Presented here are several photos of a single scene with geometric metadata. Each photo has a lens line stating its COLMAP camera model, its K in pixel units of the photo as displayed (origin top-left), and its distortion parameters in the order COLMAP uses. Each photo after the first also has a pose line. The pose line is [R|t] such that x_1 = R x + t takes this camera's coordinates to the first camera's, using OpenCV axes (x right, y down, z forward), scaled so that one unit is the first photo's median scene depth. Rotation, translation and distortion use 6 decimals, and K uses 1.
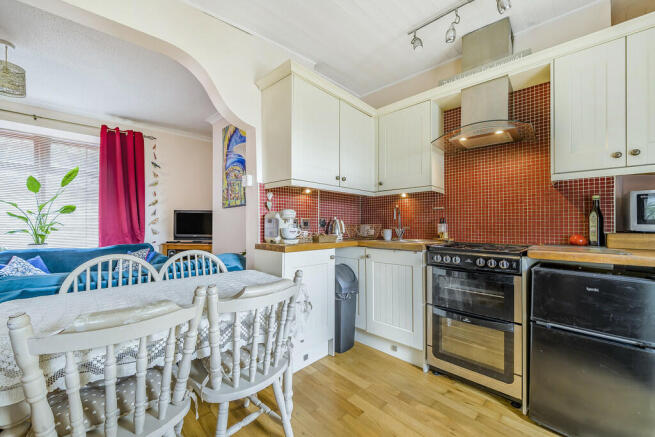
lens RADIAL K [[258.3, 0, 320.5], [0, 258.3, 222.5], [0, 0, 1]] dist [0.000183, -0.000079]
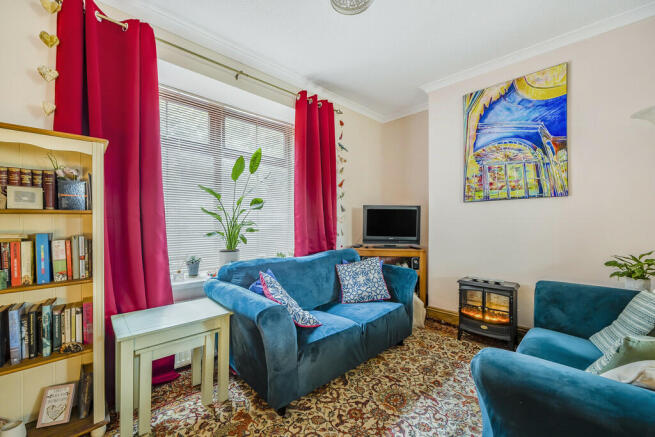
lens RADIAL K [[258.3, 0, 320.5], [0, 258.3, 222.5], [0, 0, 1]] dist [0.000183, -0.000079]
pose [[0.999976, -0.000172, -0.006894, -0.817054], [0.000226, 0.999969, 0.007842, -0.002721], [0.006892, -0.007843, 0.999945, 0.258615]]
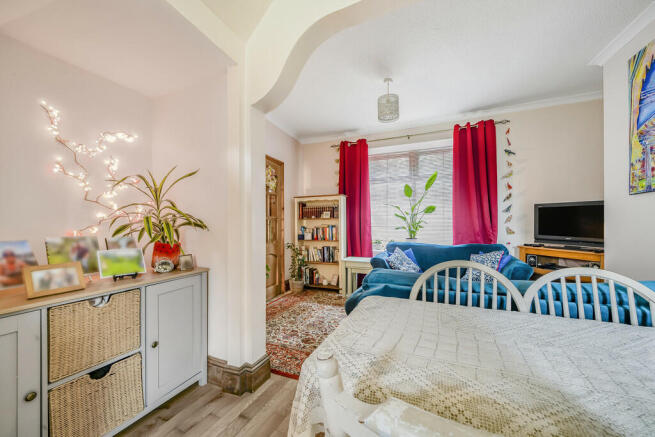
lens RADIAL K [[258.3, 0, 320.5], [0, 258.3, 222.5], [0, 0, 1]] dist [0.000183, -0.000079]
pose [[0.368840, -0.002029, -0.929491, -0.094874], [0.008571, 0.999963, 0.001218, 0.001160], [0.929453, -0.008416, 0.368844, 0.129613]]
